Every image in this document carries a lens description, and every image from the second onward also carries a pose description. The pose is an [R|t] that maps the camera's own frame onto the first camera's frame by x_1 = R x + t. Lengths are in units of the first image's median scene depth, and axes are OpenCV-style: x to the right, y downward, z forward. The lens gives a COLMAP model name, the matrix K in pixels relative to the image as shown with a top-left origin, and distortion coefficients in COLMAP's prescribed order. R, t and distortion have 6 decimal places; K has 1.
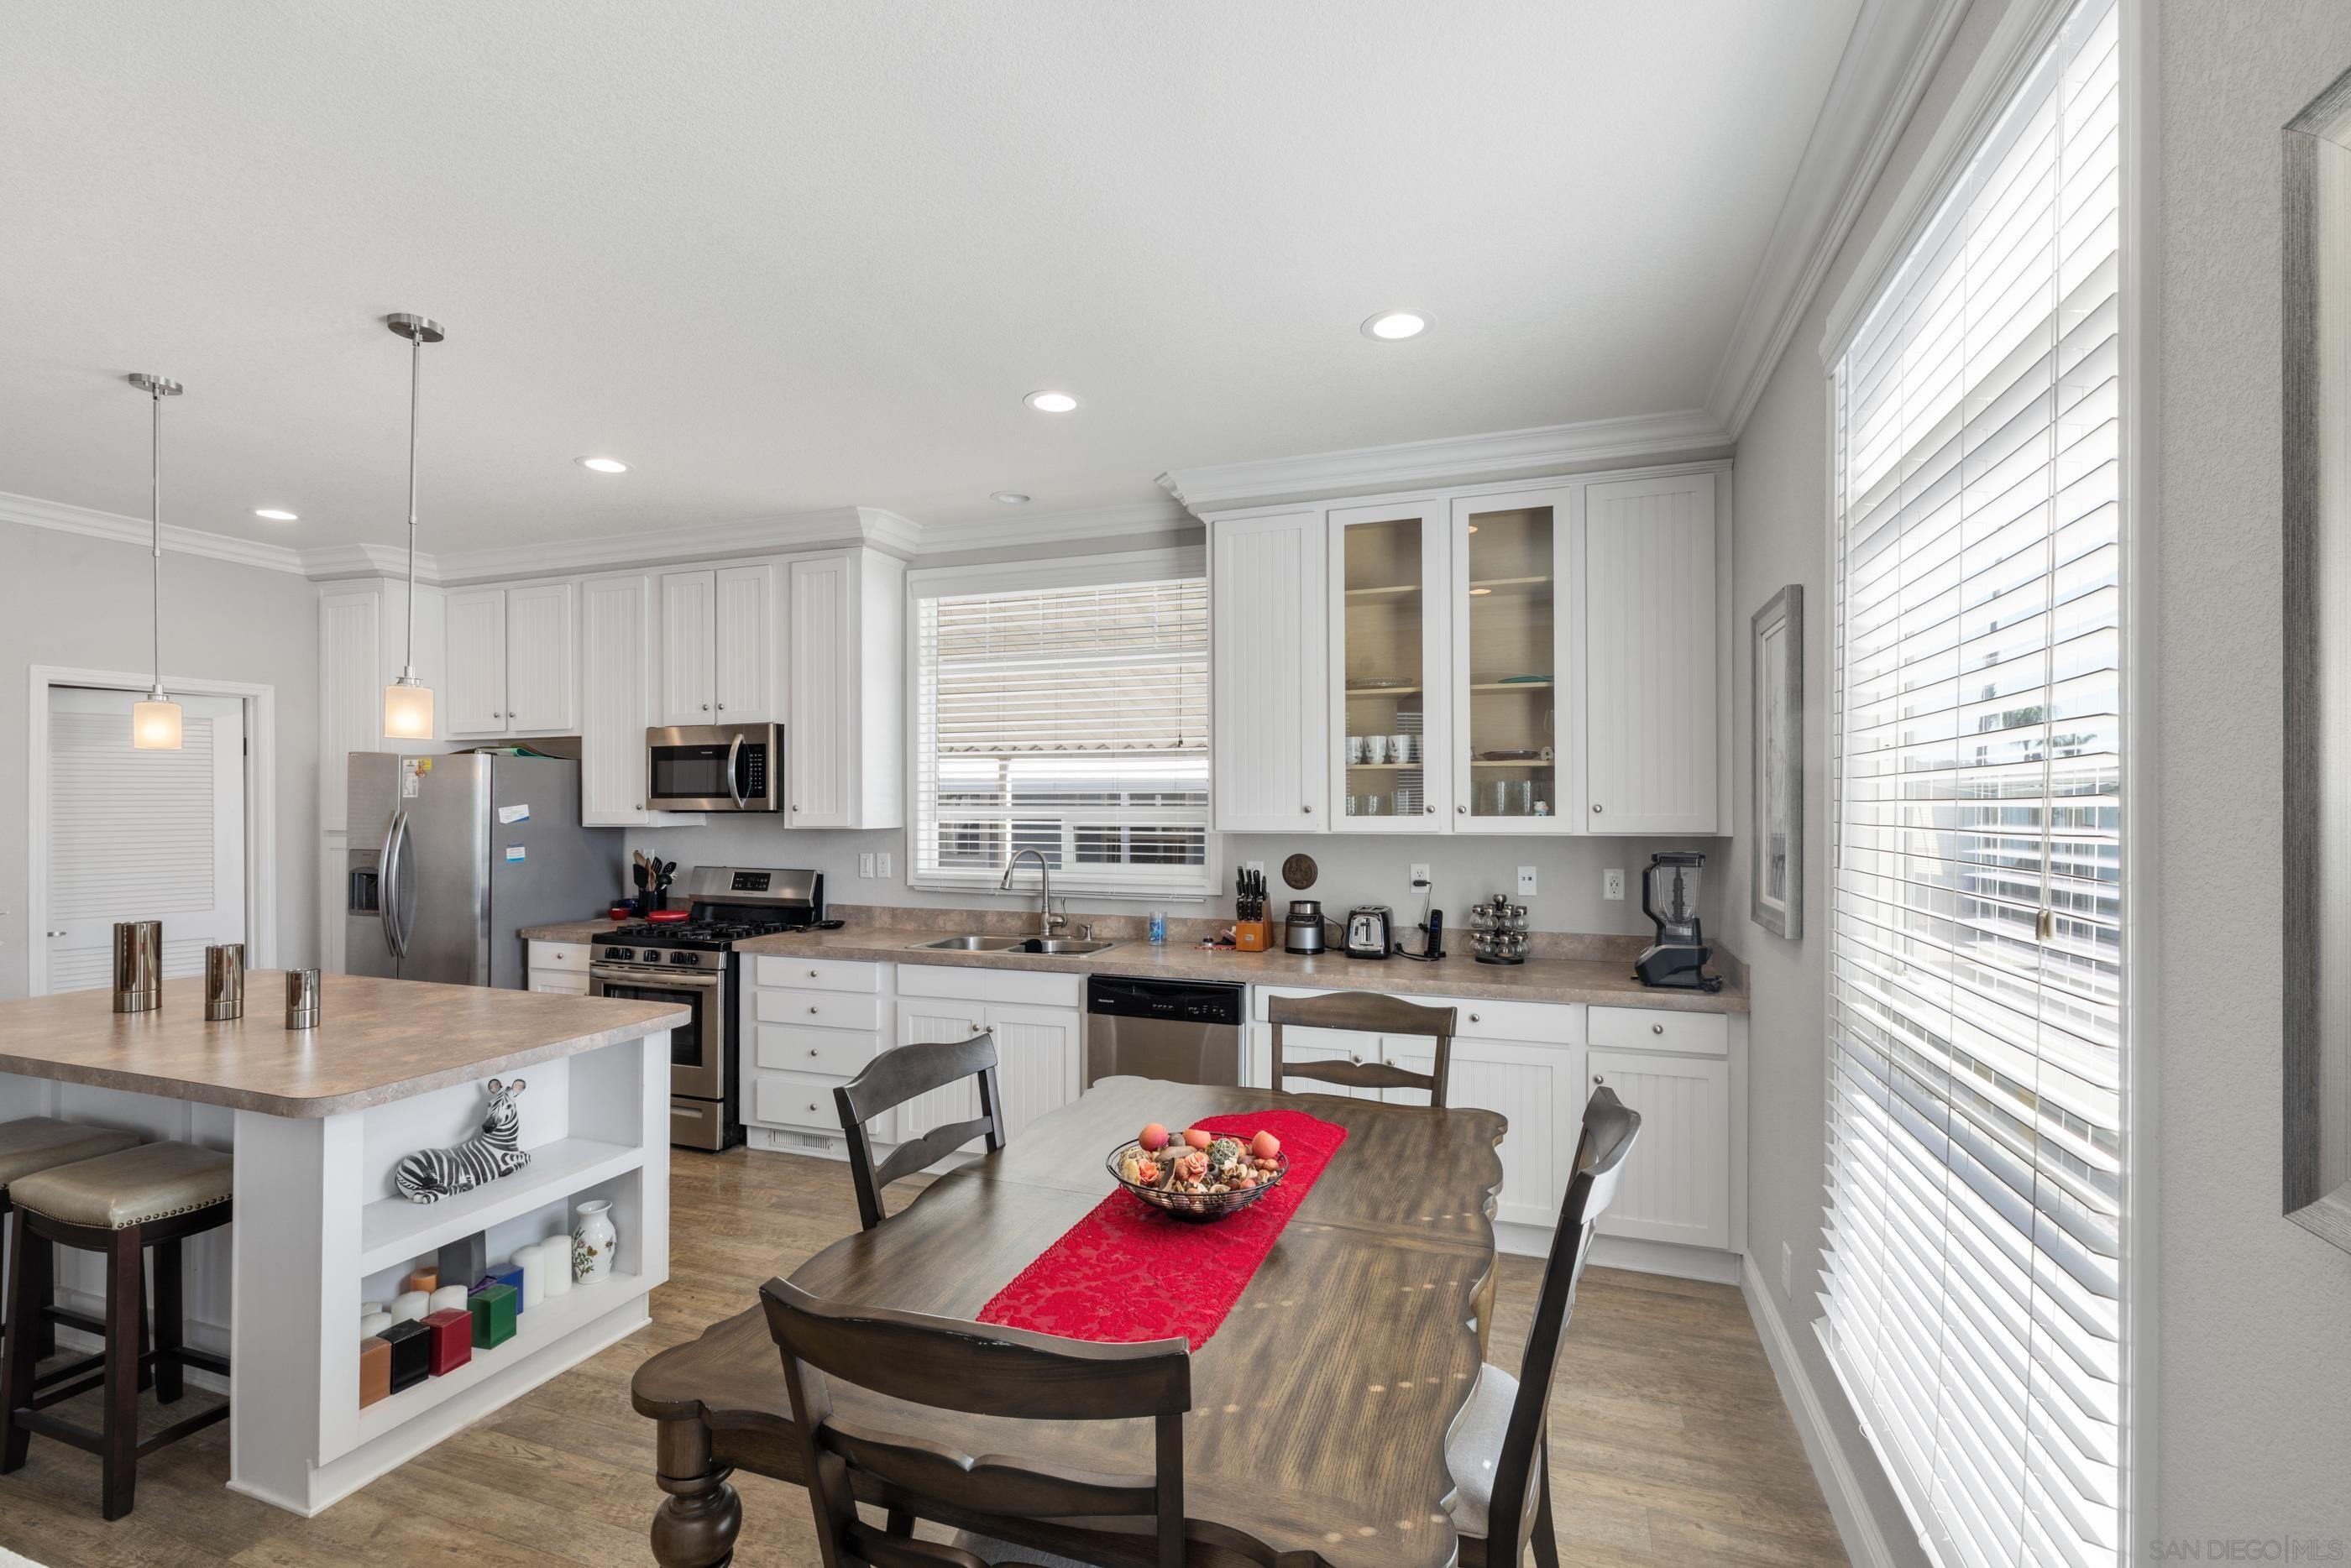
lens RADIAL K [[1020.7, 0, 1188.3], [0, 1020.7, 801.5], [0, 0, 1]] dist [-0.004800, 0.003030]
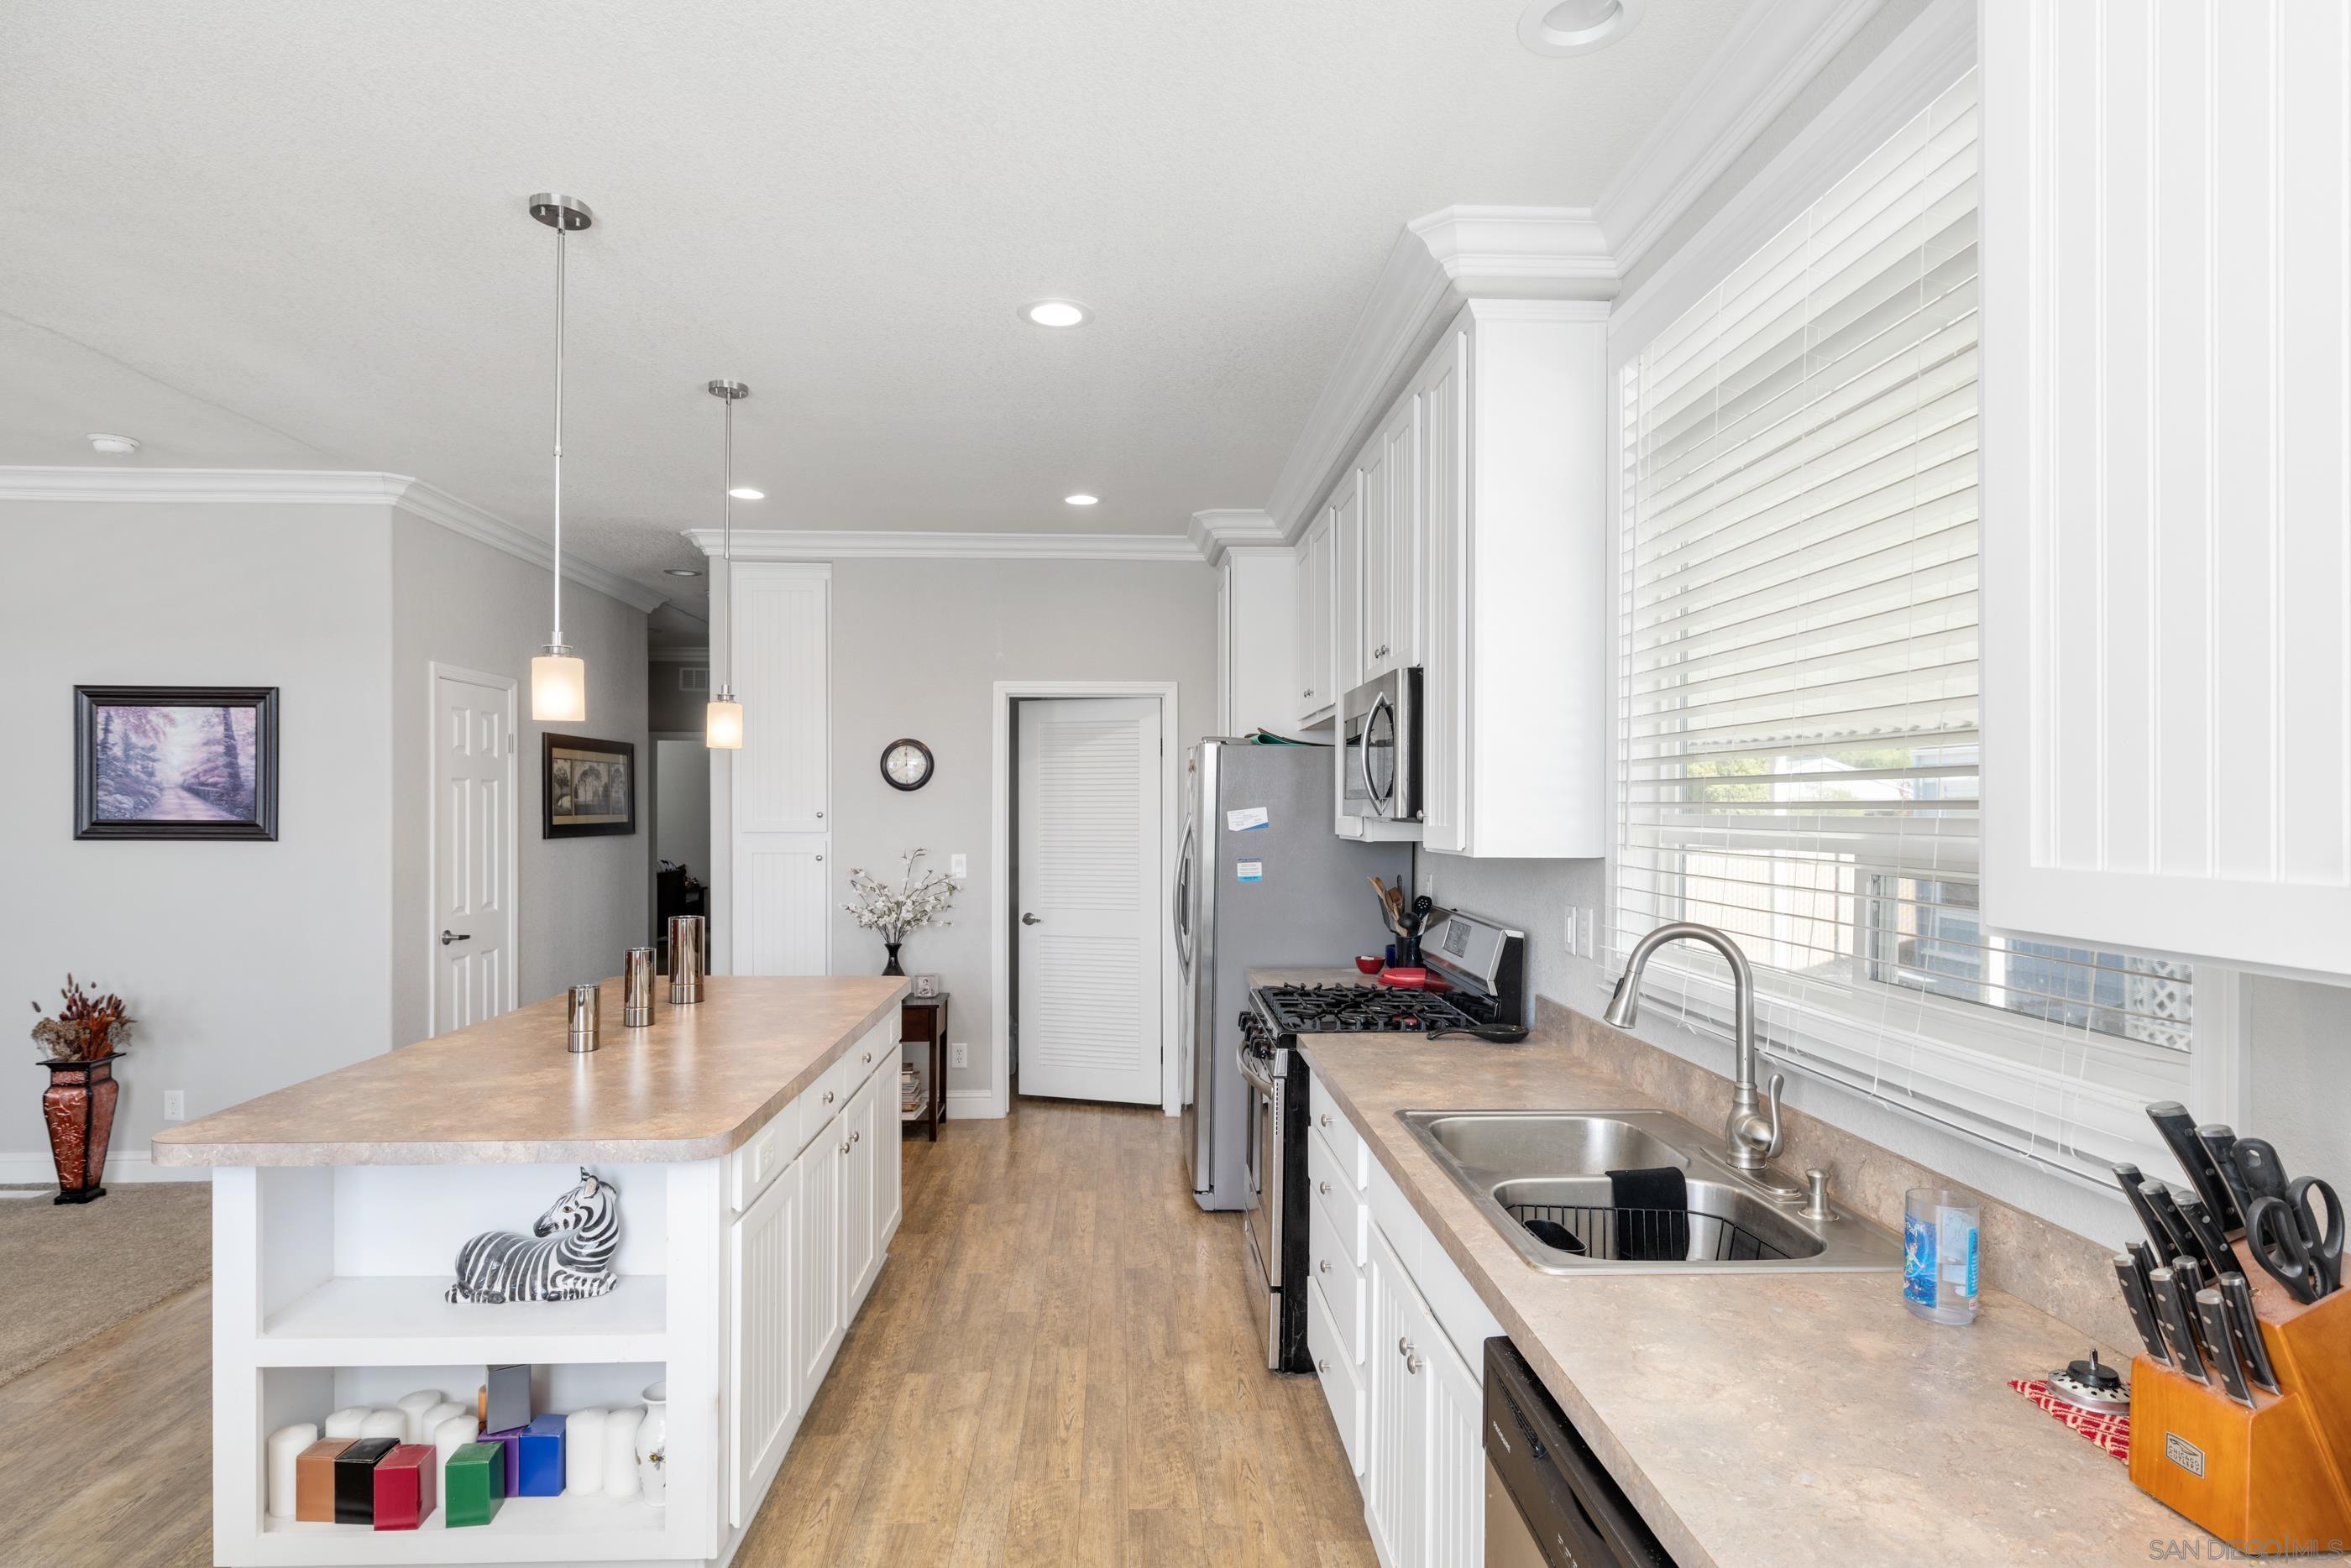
lens RADIAL K [[1225.1, 0, 1171.8], [0, 1225.1, 804.8], [0, 0, 1]] dist [-0.001210, -0.000587]
pose [[0.372571, 0.002362, -0.928001, 0.214490], [-0.005169, 0.999987, 0.000471, 0.001344], [0.927989, 0.004621, 0.372578, 0.713493]]
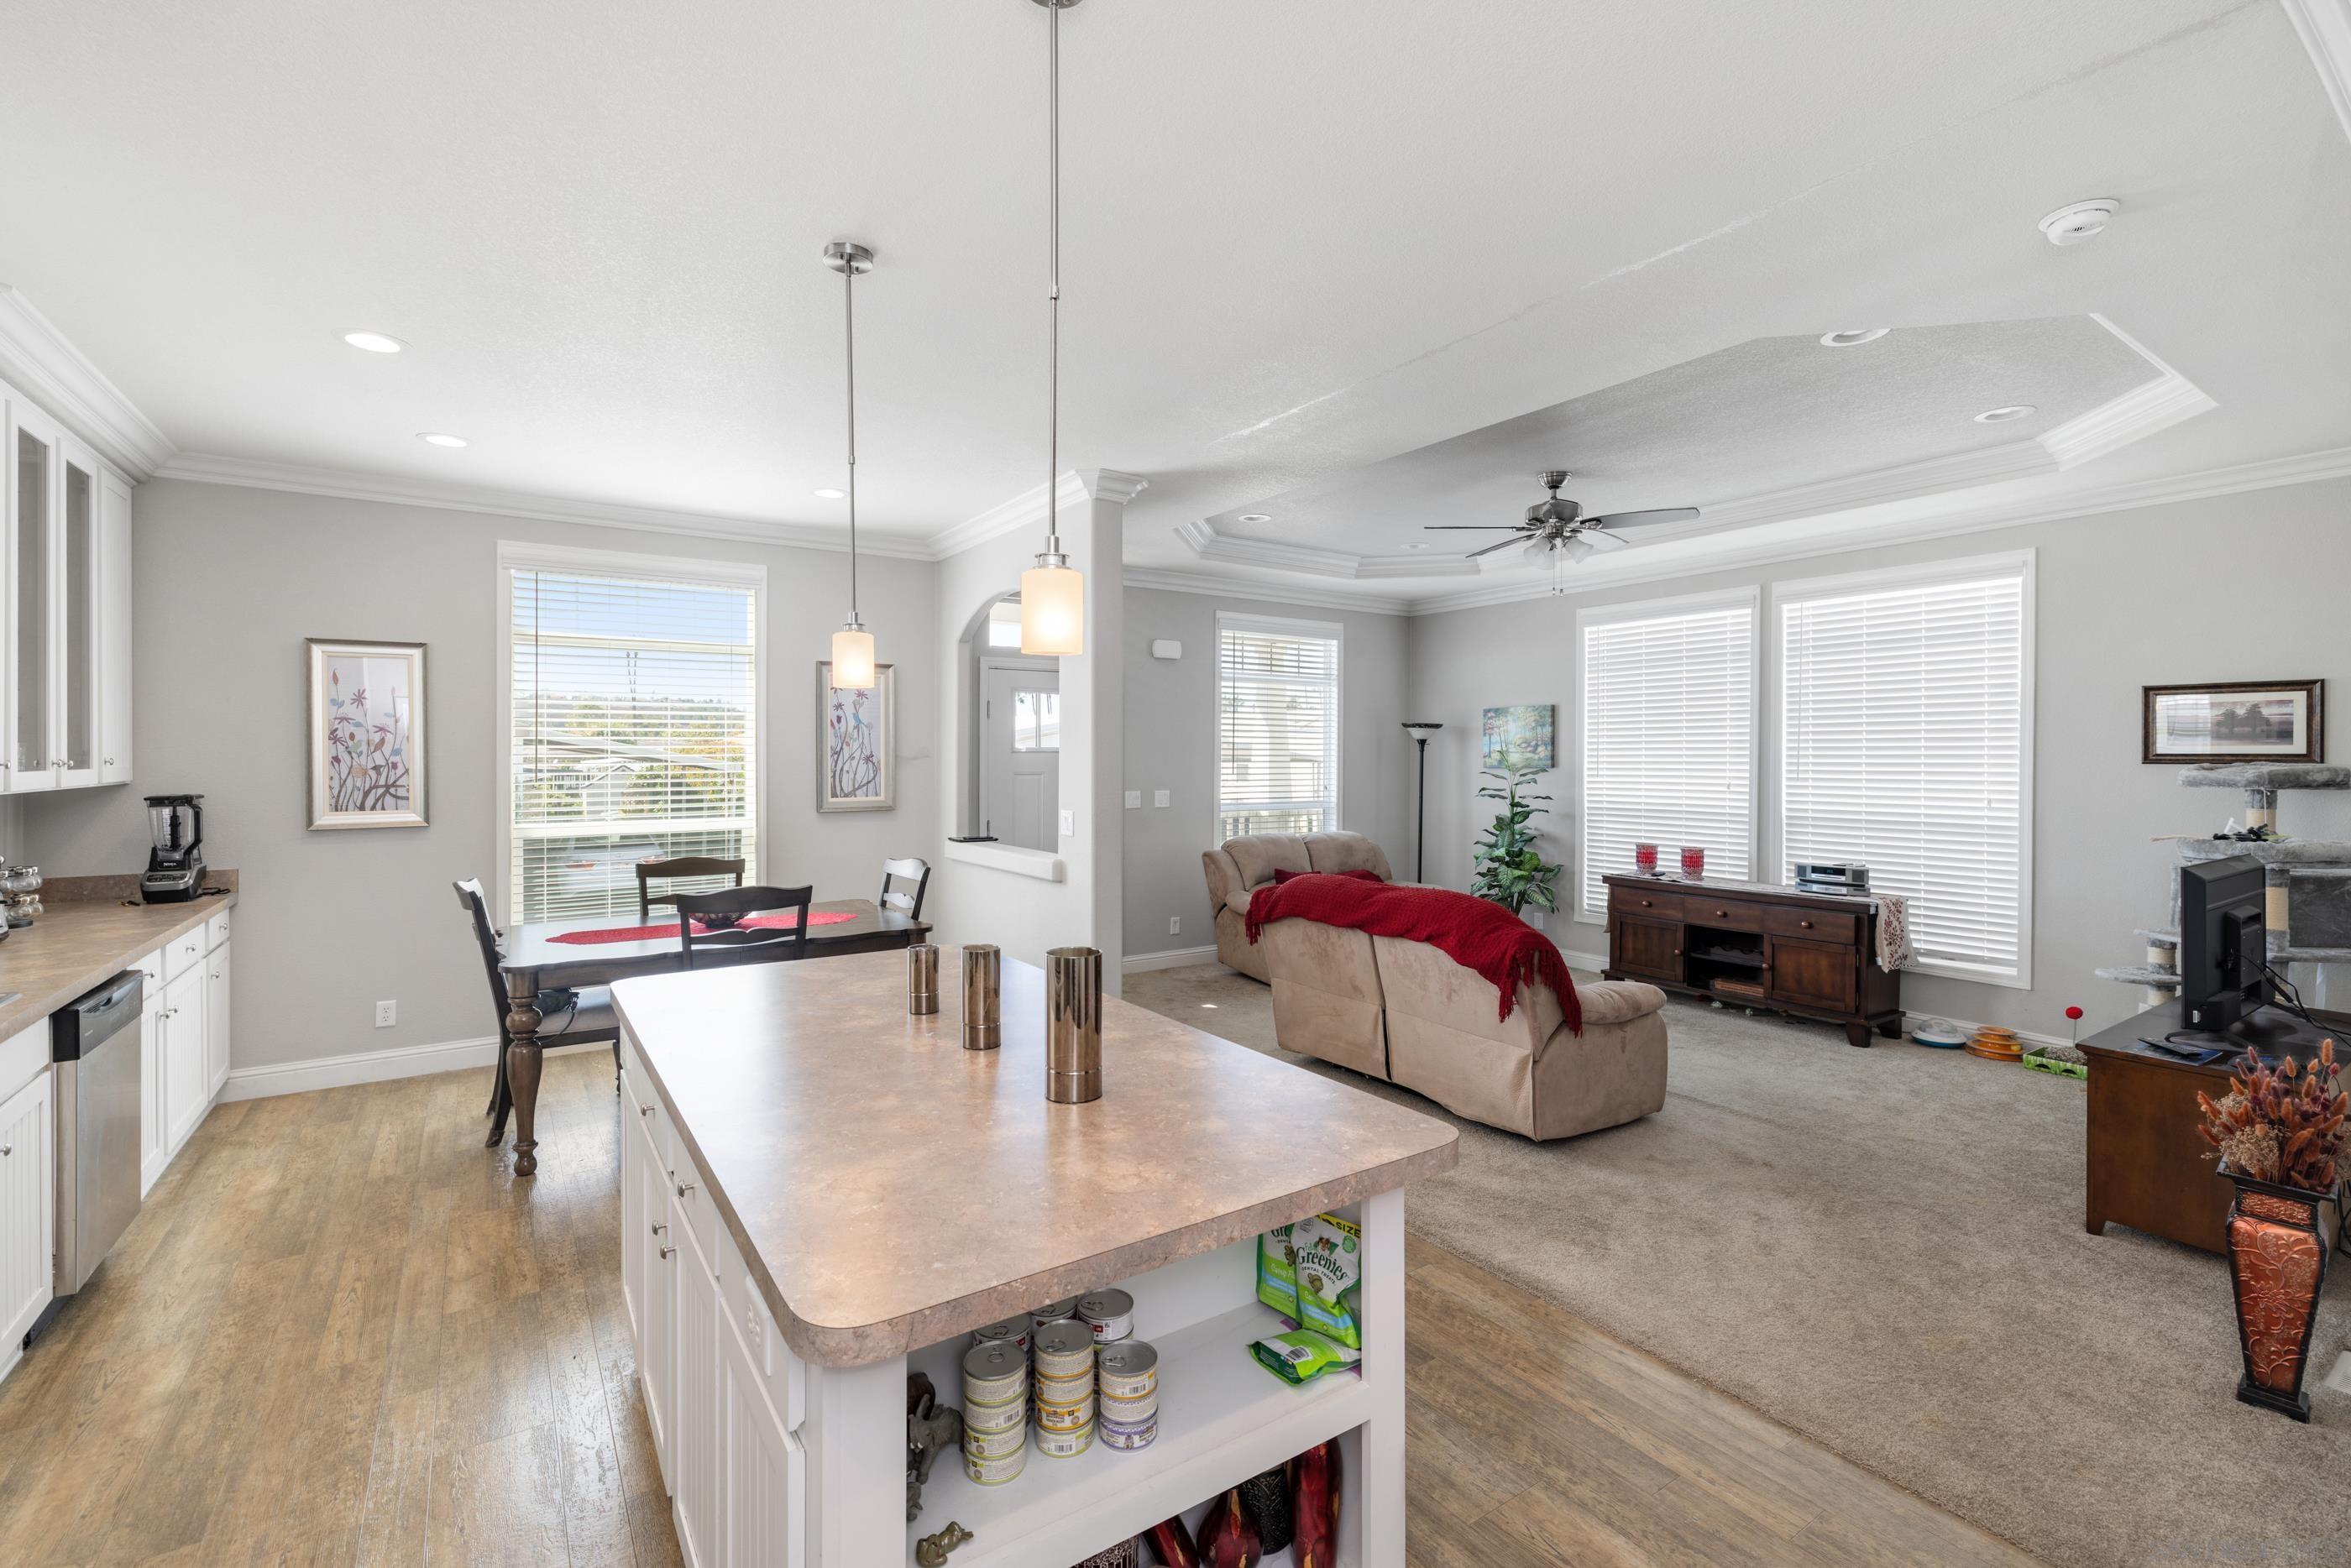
lens RADIAL K [[1020.7, 0, 1161.7], [0, 1020.7, 765.6], [0, 0, 1]] dist [-0.004800, 0.003030]
pose [[-0.800842, -0.006836, 0.598837, -1.028013], [-0.003639, 0.999972, 0.006549, -0.000133], [-0.598865, 0.003065, -0.800844, 1.065655]]
